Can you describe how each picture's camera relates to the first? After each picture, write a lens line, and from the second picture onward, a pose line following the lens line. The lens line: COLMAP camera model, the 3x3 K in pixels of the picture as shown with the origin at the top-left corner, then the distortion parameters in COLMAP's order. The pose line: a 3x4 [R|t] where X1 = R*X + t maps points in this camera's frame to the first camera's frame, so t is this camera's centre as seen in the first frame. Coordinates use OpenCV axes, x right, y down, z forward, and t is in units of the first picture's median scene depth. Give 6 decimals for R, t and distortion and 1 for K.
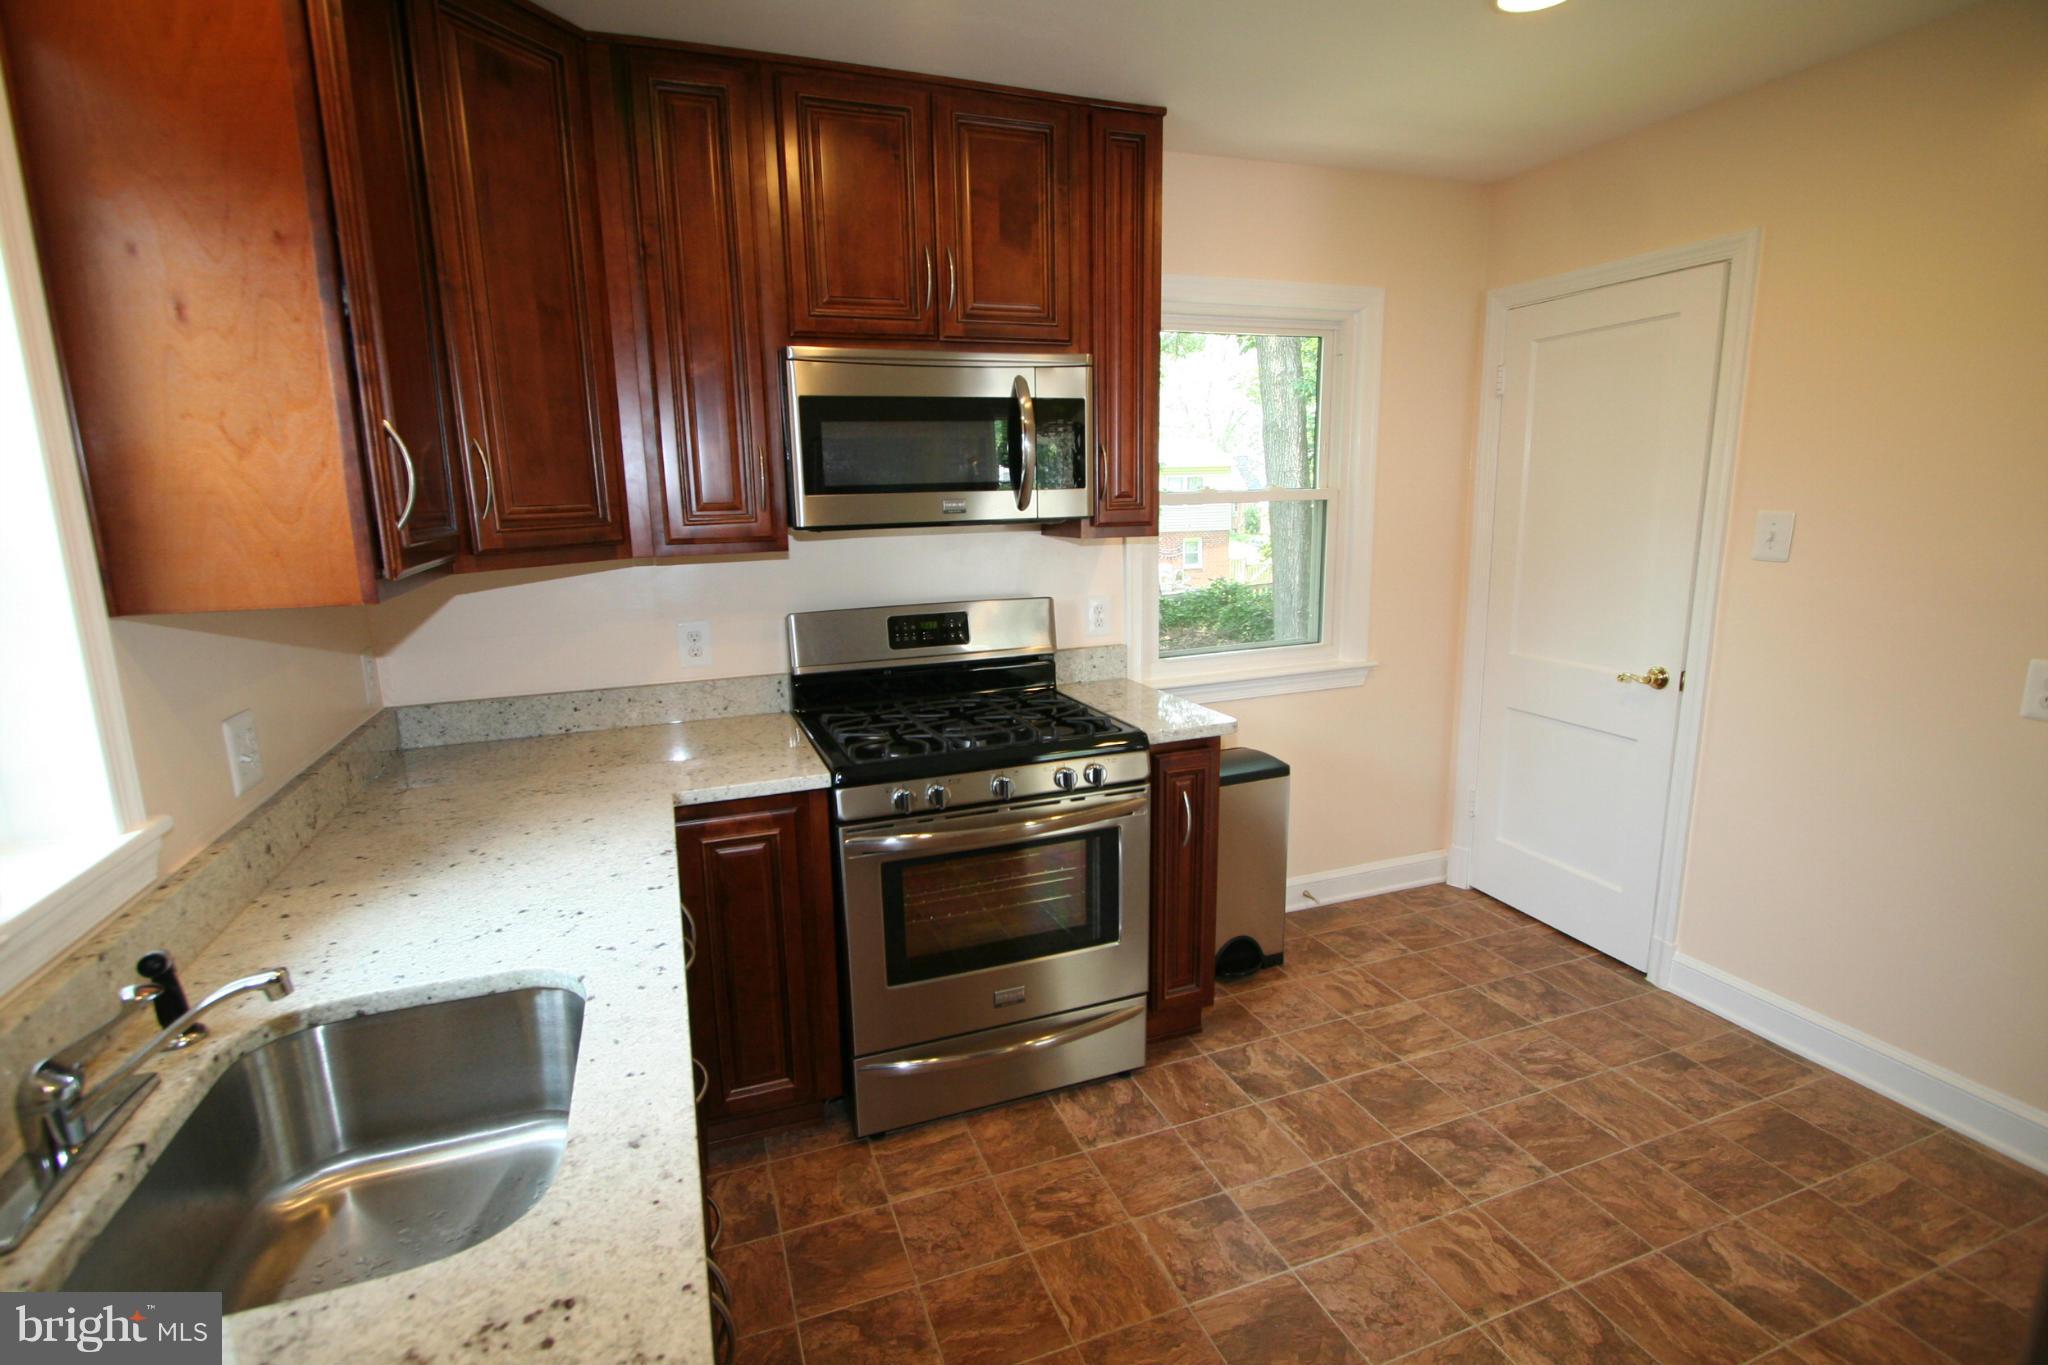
lens RADIAL K [[947.7, 0, 1004.5], [0, 947.7, 681.5], [0, 0, 1]] dist [-0.014466, 0.002496]
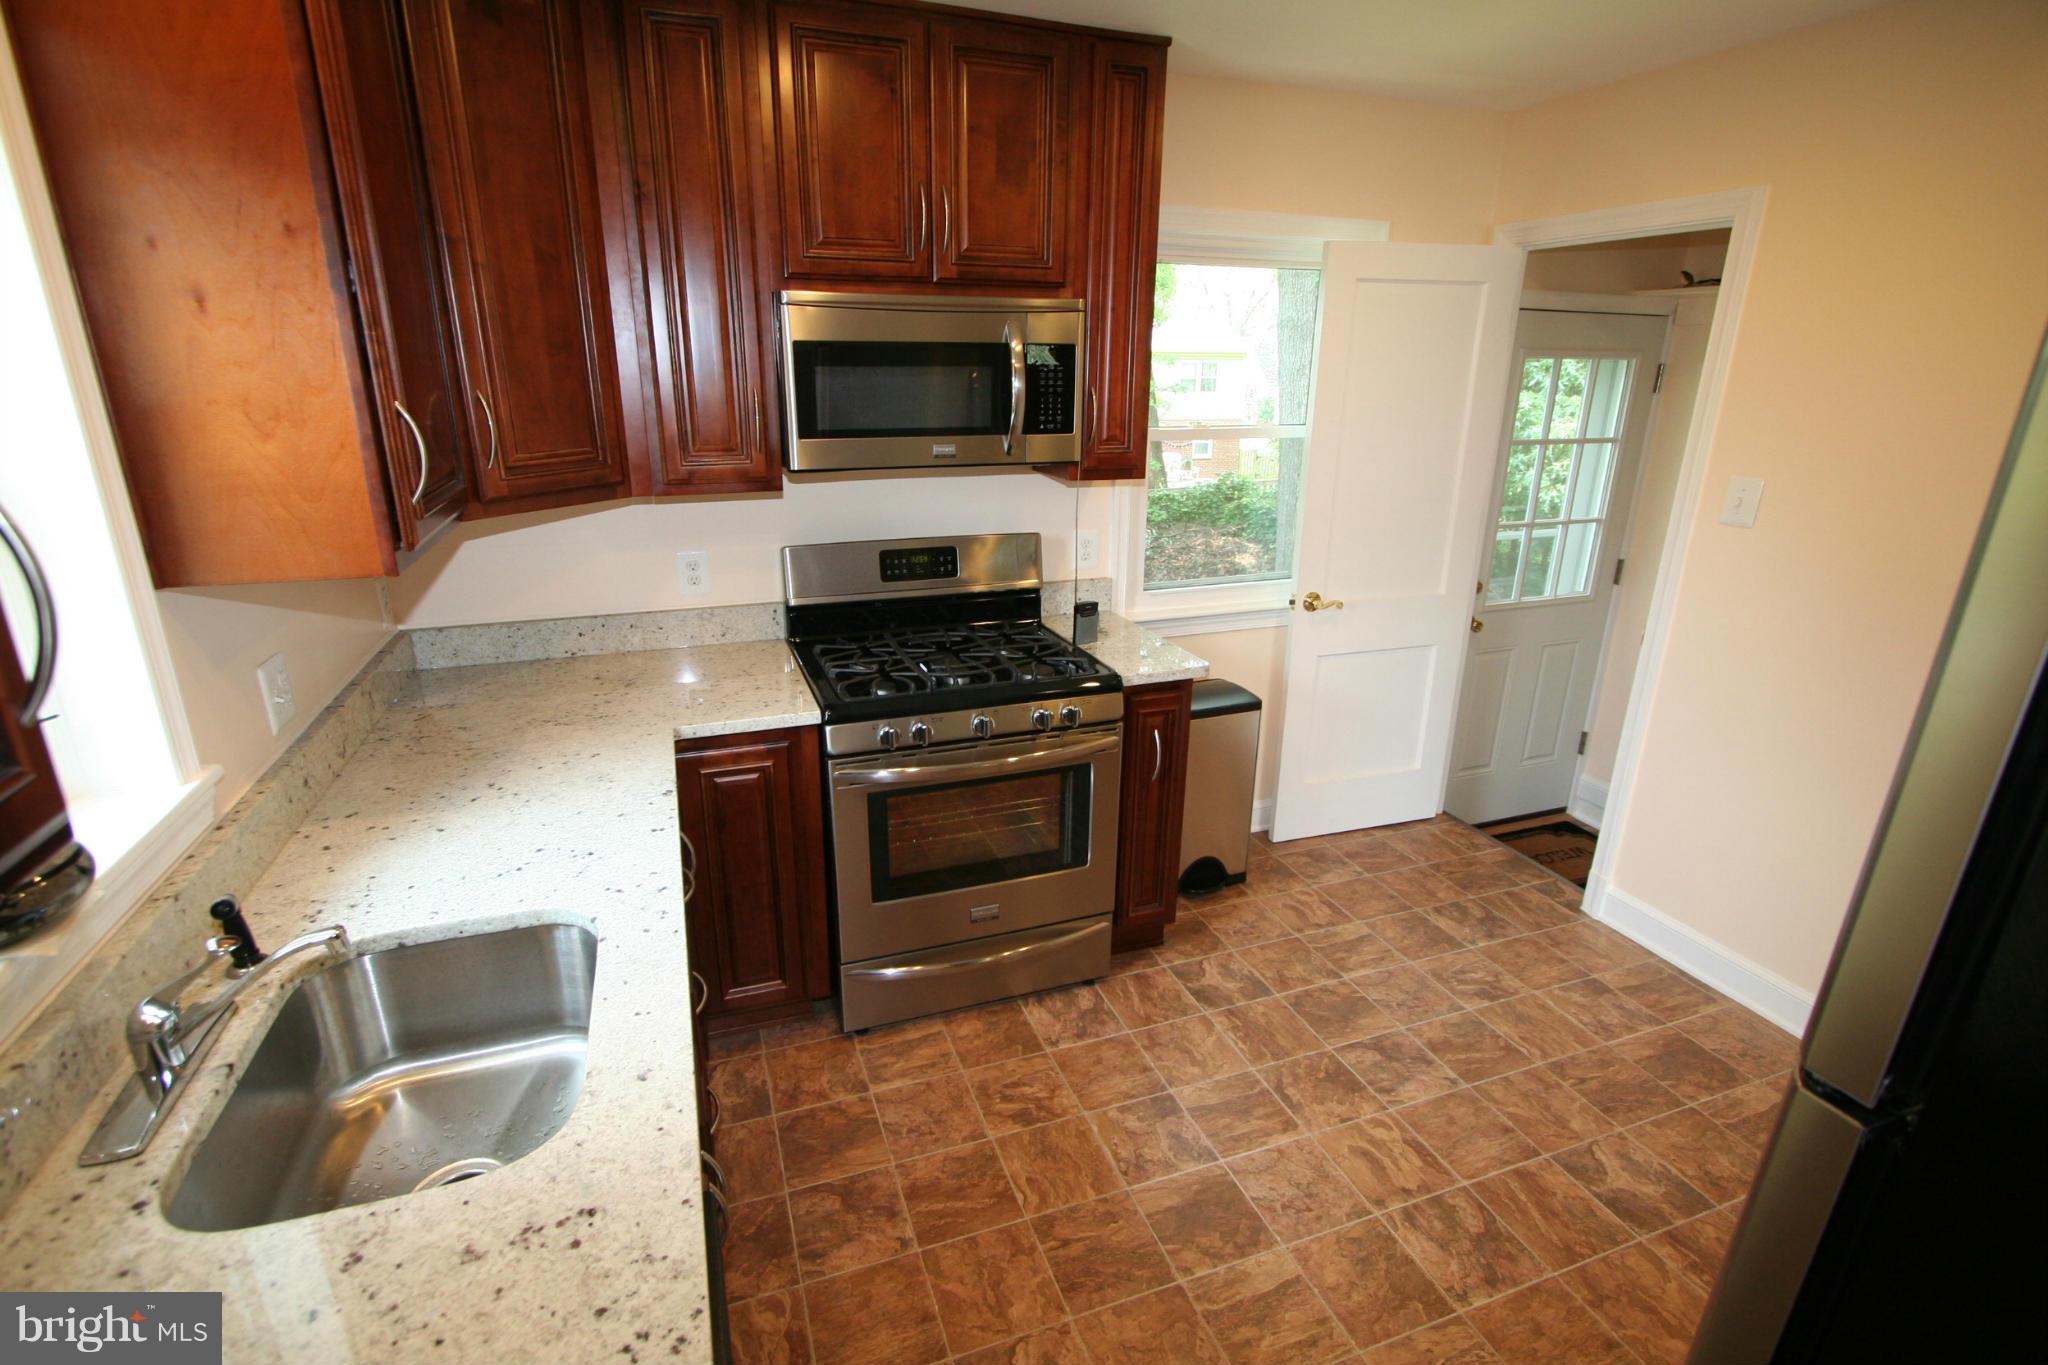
lens RADIAL K [[947.7, 0, 1004.2], [0, 947.7, 679.9], [0, 0, 1]] dist [-0.014466, 0.002496]
pose [[0.999543, 0.030219, -0.000966, 0.024403], [-0.029881, 0.992212, 0.120925, -0.077021], [0.004612, -0.120841, 0.992661, -0.058182]]
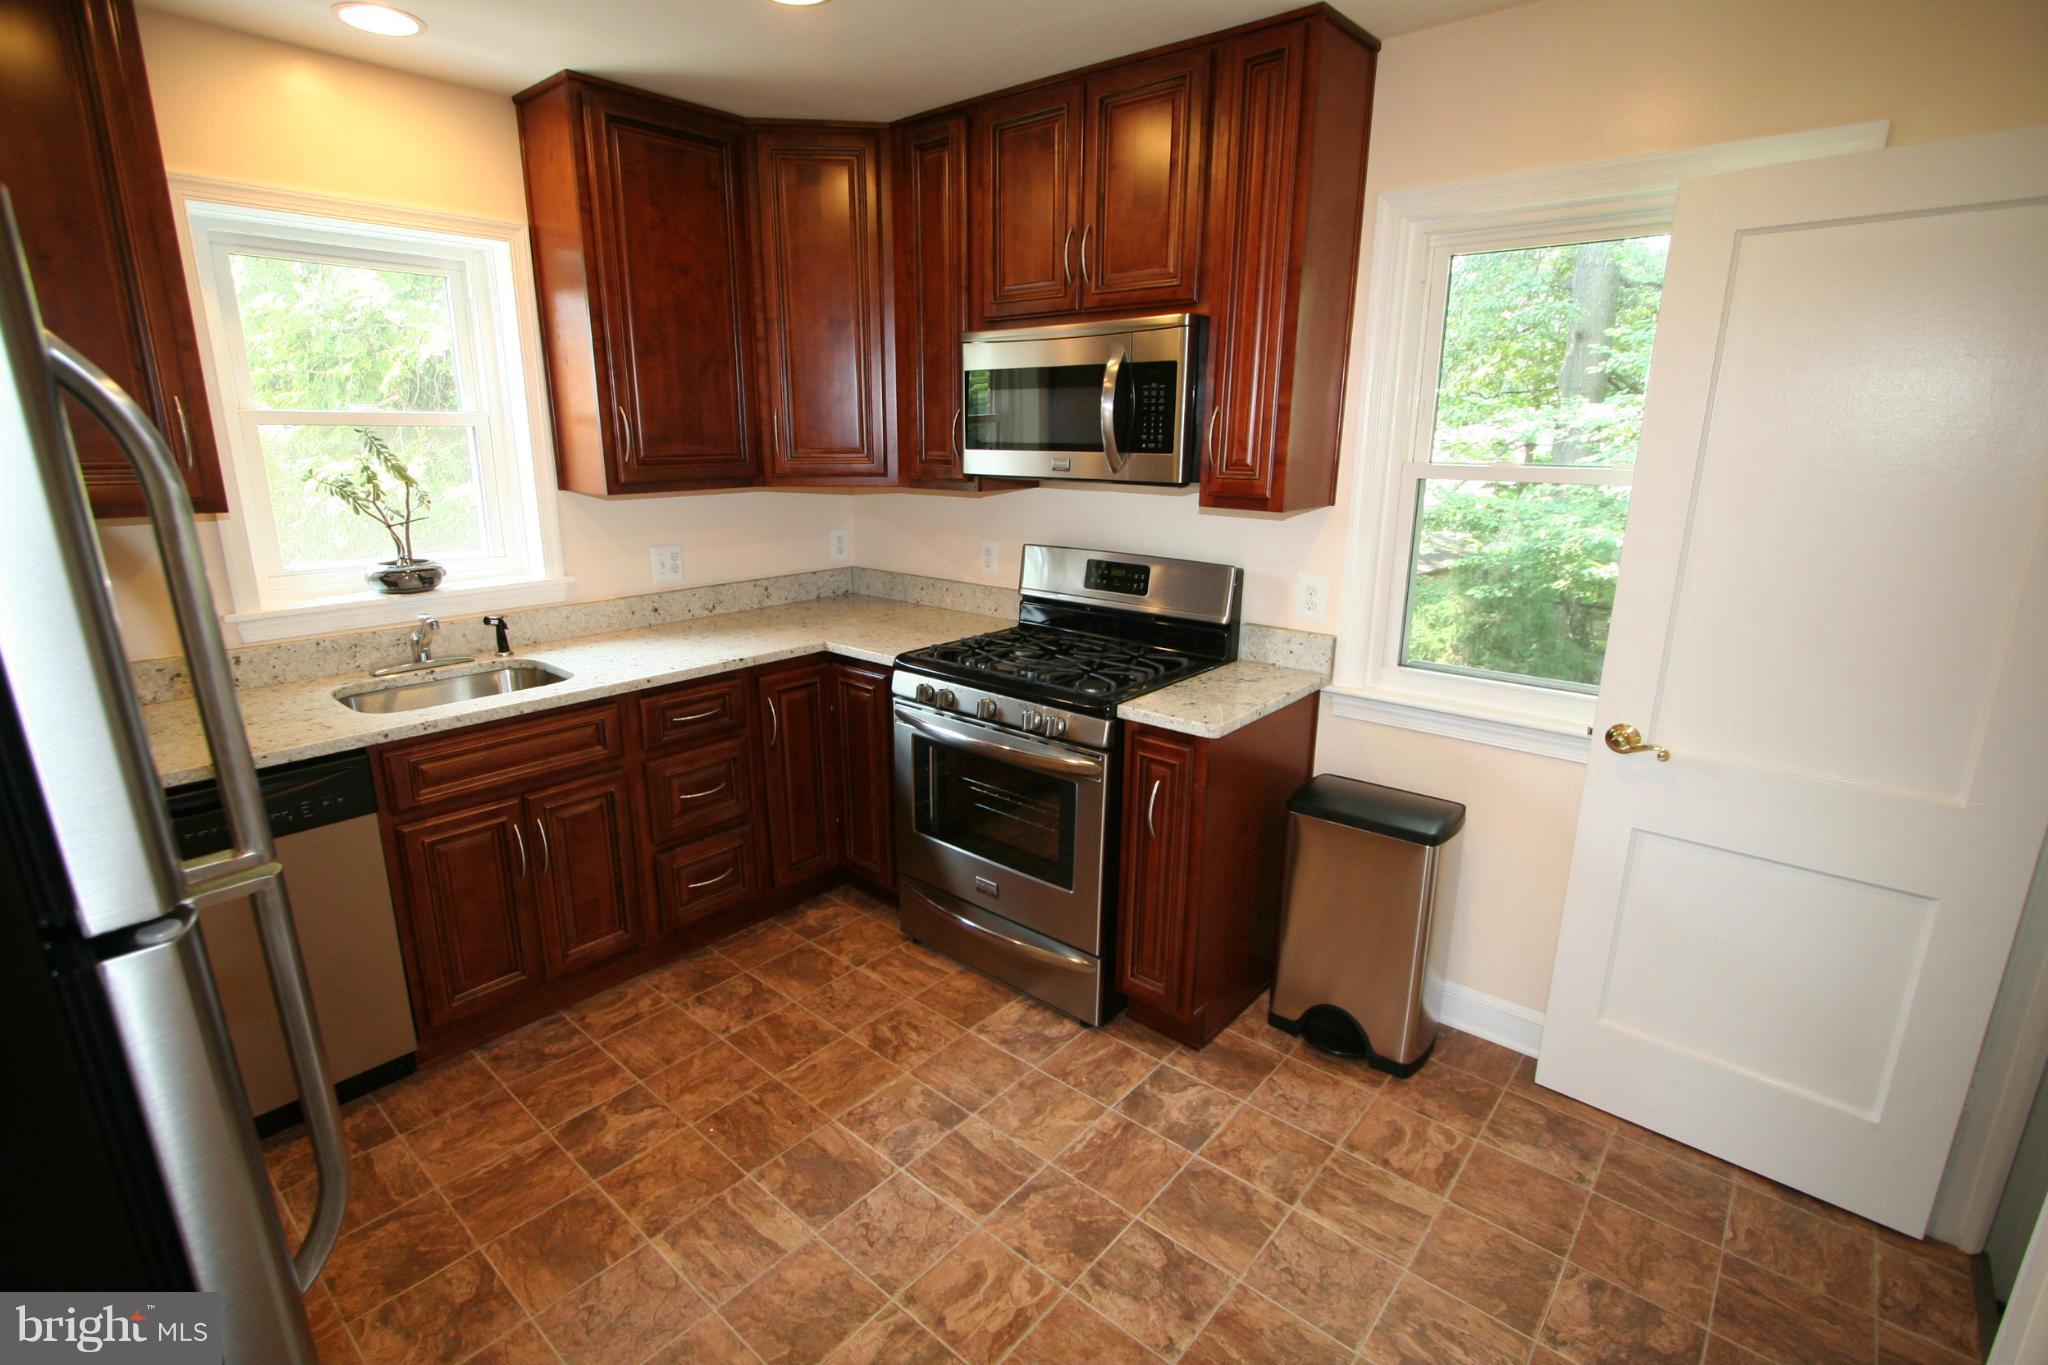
lens RADIAL K [[947.7, 0, 1018.1], [0, 947.7, 688.7], [0, 0, 1]] dist [-0.014466, 0.002496]
pose [[0.489041, 0.254264, -0.834379, 1.097176], [-0.187427, 0.964858, 0.184172, -0.150088], [0.851886, 0.066318, 0.519512, 0.469776]]
